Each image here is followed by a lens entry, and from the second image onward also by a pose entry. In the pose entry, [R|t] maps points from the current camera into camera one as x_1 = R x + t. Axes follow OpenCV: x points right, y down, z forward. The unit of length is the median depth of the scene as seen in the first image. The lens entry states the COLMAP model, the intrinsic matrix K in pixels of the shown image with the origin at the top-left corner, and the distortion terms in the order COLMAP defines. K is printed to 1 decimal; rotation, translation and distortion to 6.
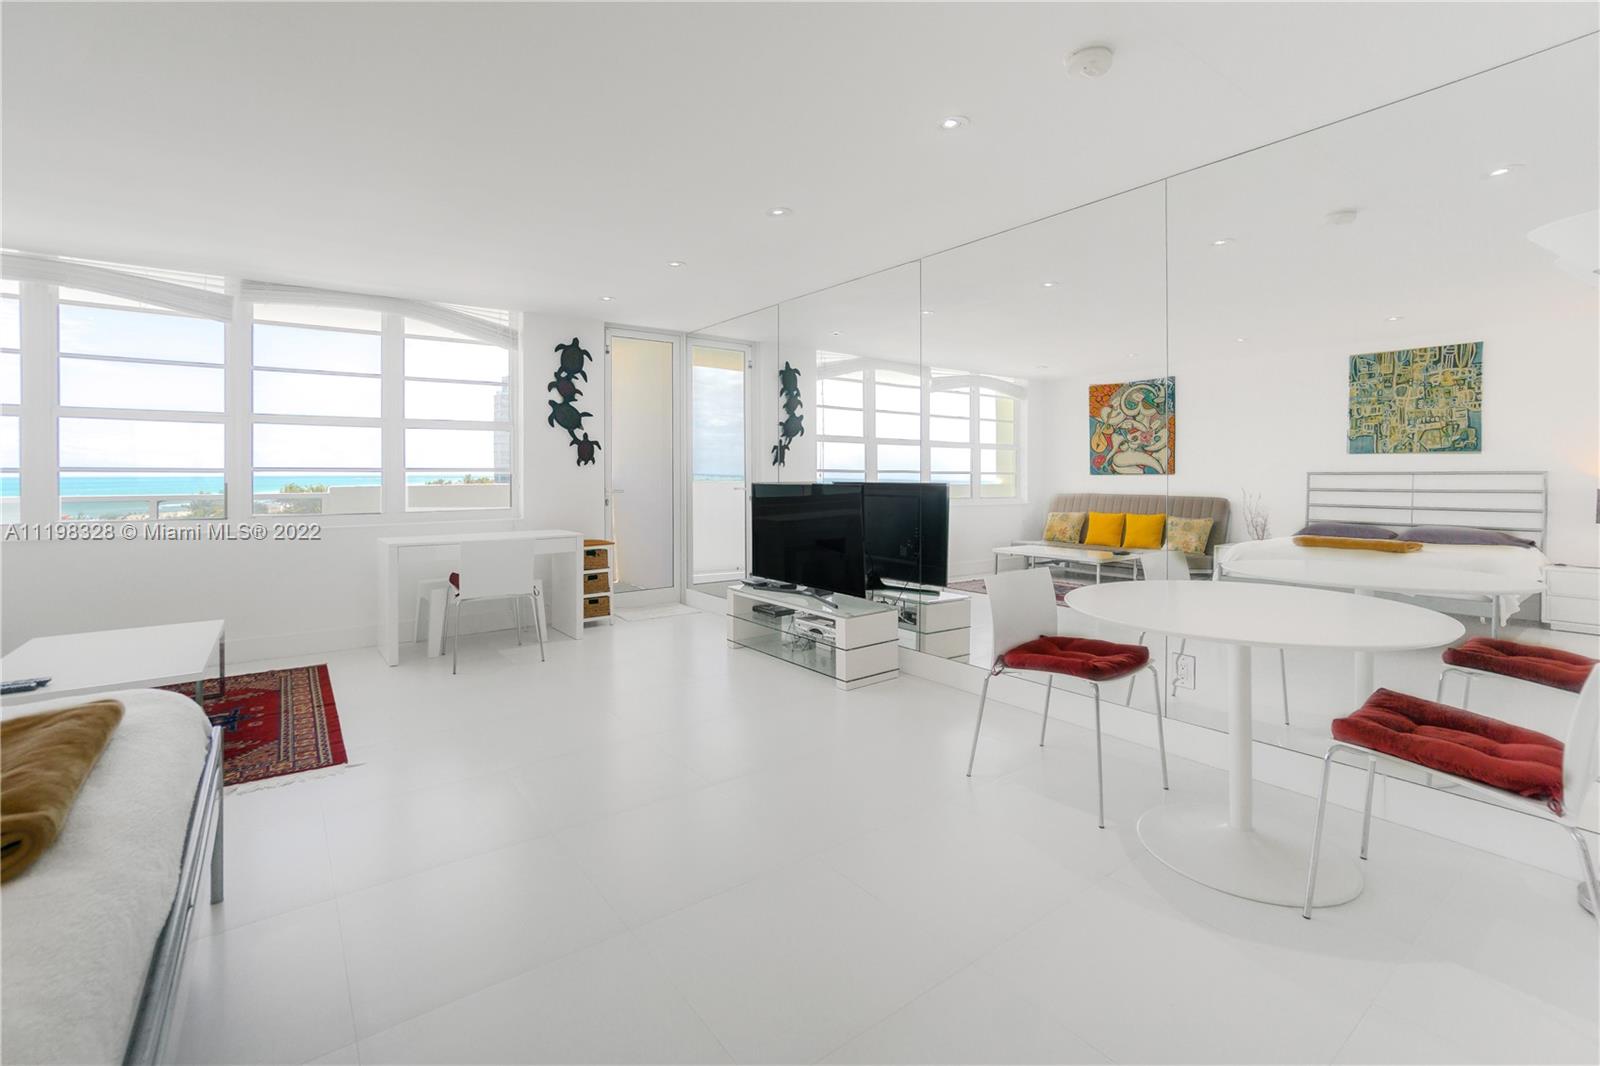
lens RADIAL K [[724.4, 0, 773.3], [0, 724.4, 471.6], [0, 0, 1]] dist [0.000286, 0.016992]
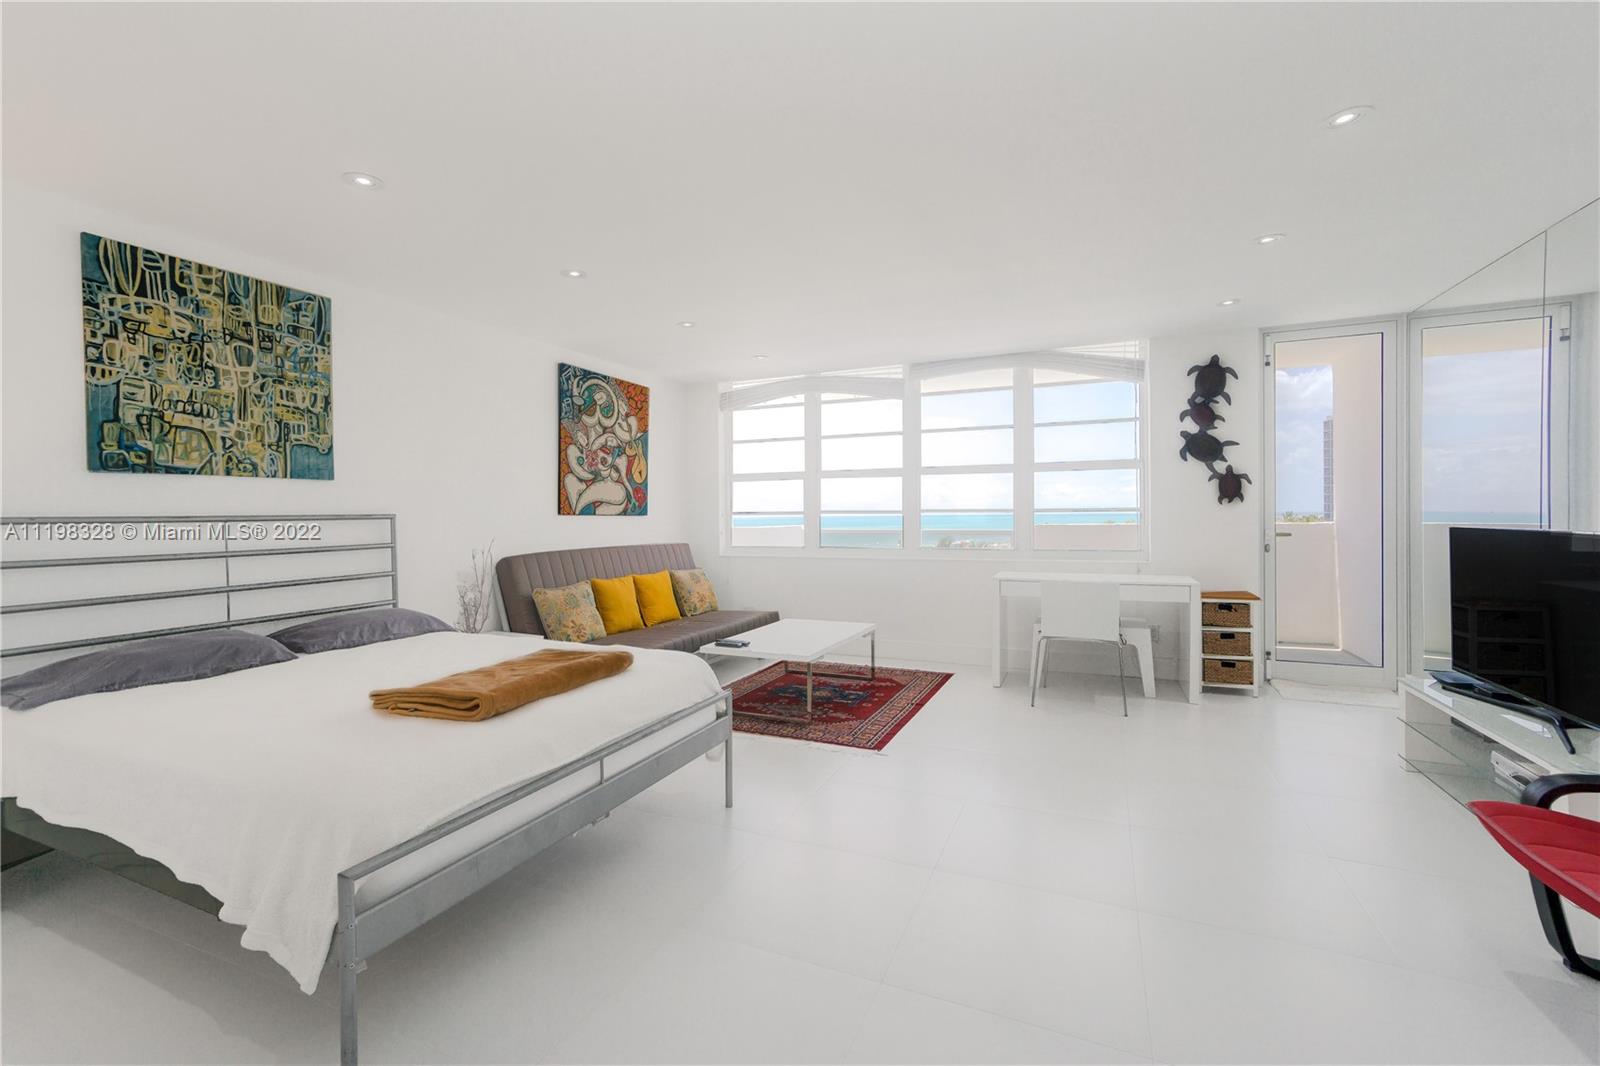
lens RADIAL K [[706.7, 0, 793.3], [0, 706.7, 509.9], [0, 0, 1]] dist [0.001005, 0.015666]
pose [[0.517691, -0.007698, -0.855533, 0.197348], [0.006385, 0.999966, -0.005134, 0.000163], [0.855544, -0.002805, 0.517723, 0.143474]]
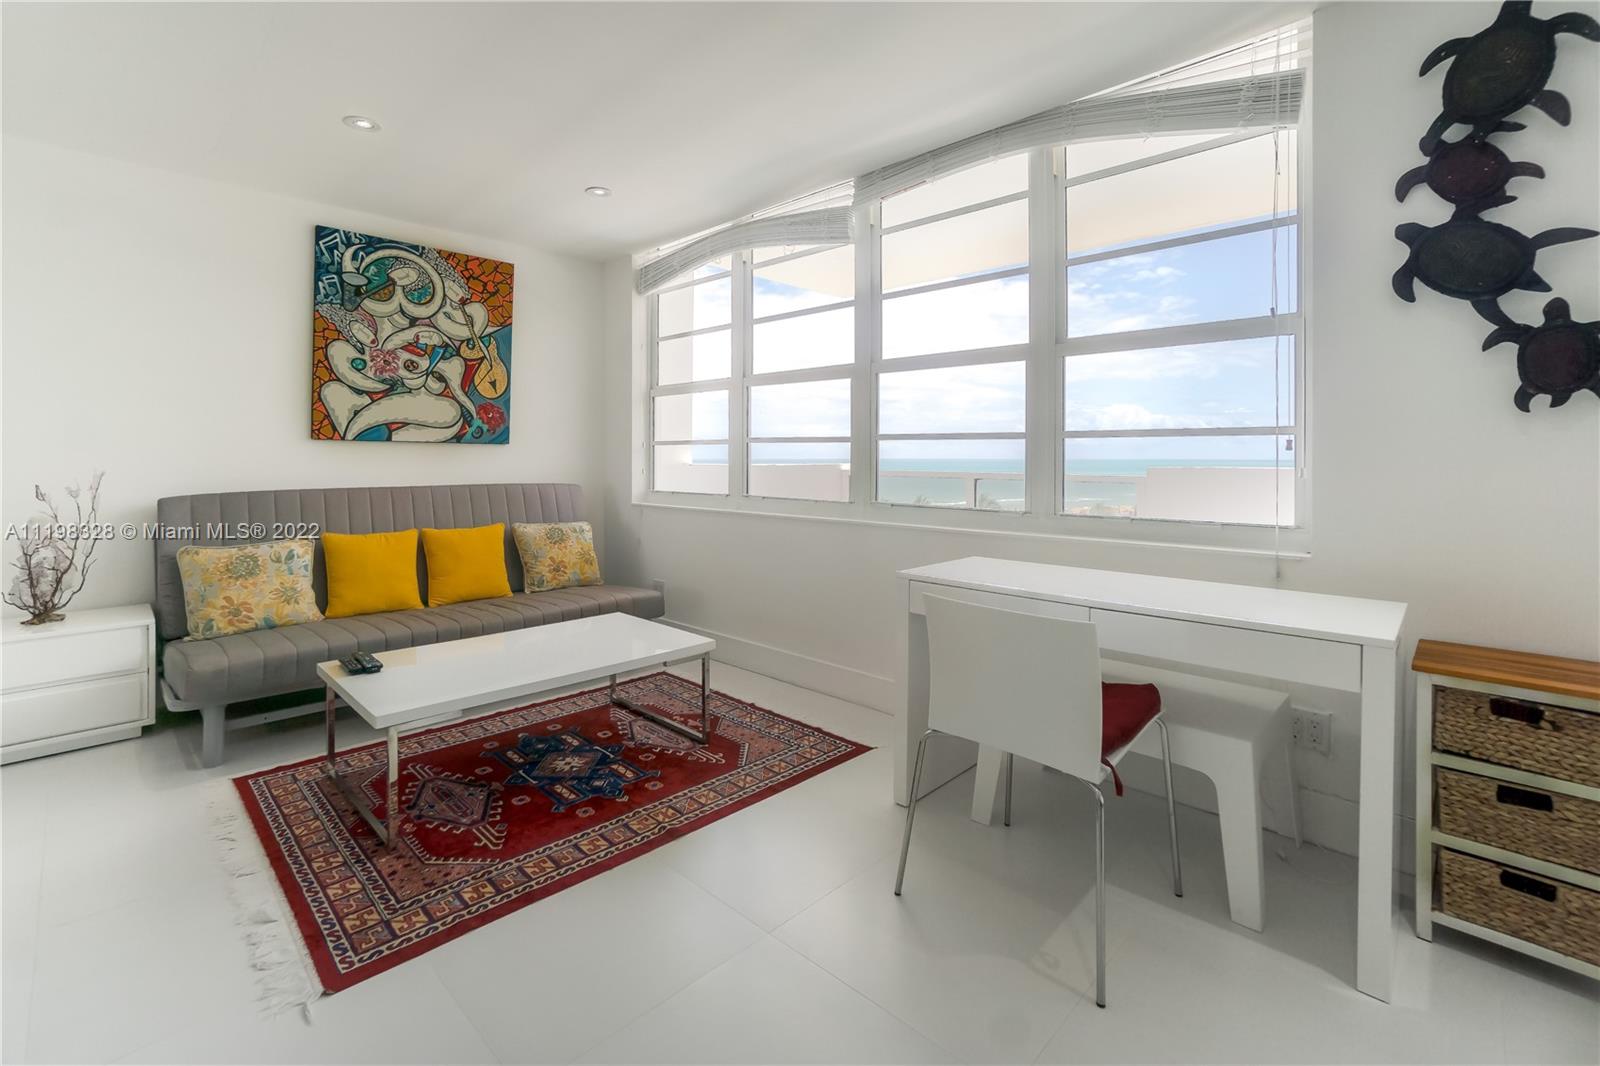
lens RADIAL K [[715.5, 0, 795.5], [0, 715.5, 458.5], [0, 0, 1]] dist [-0.032383, 0.016958]
pose [[0.174691, 0.004264, -0.984614, -0.029062], [-0.003727, 0.999986, 0.003670, 0.012964], [0.984616, 0.003029, 0.174705, 0.681787]]
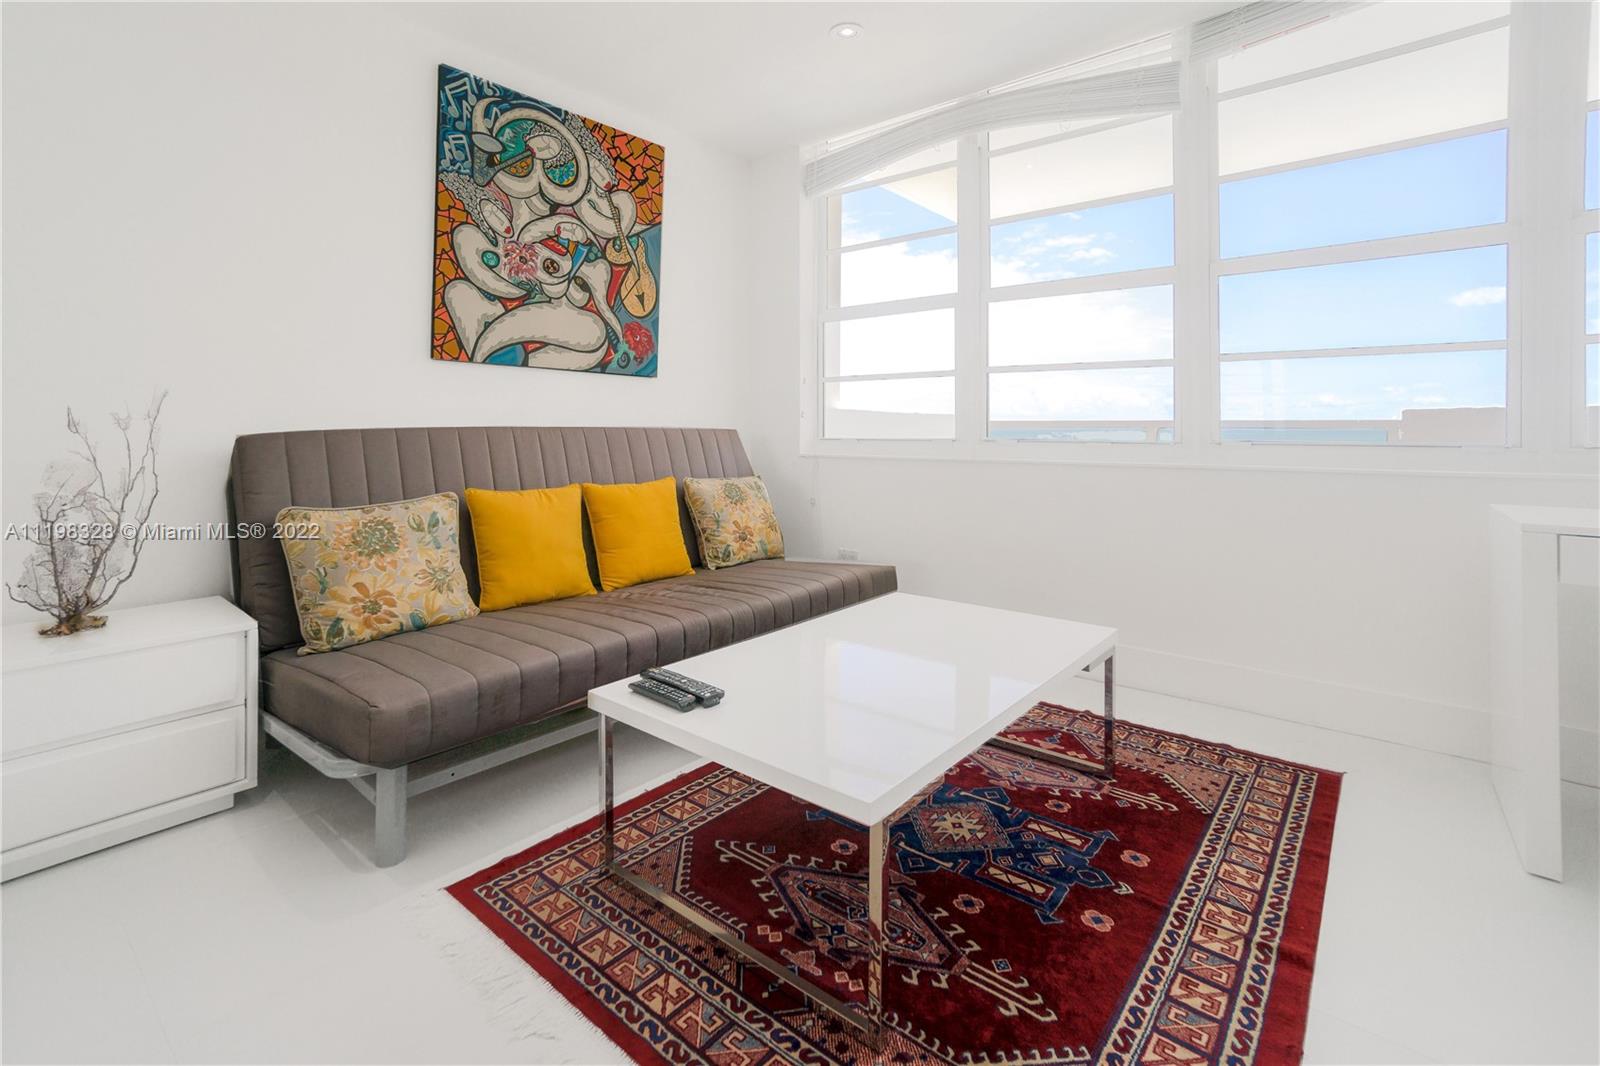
lens RADIAL K [[709.4, 0, 791.9], [0, 709.4, 419.6], [0, 0, 1]] dist [-0.039005, 0.016668]
pose [[0.264510, -0.015361, -0.964261, -0.240856], [-0.000445, 0.999871, -0.016050, 0.046122], [0.964383, 0.004675, 0.264469, 0.463788]]
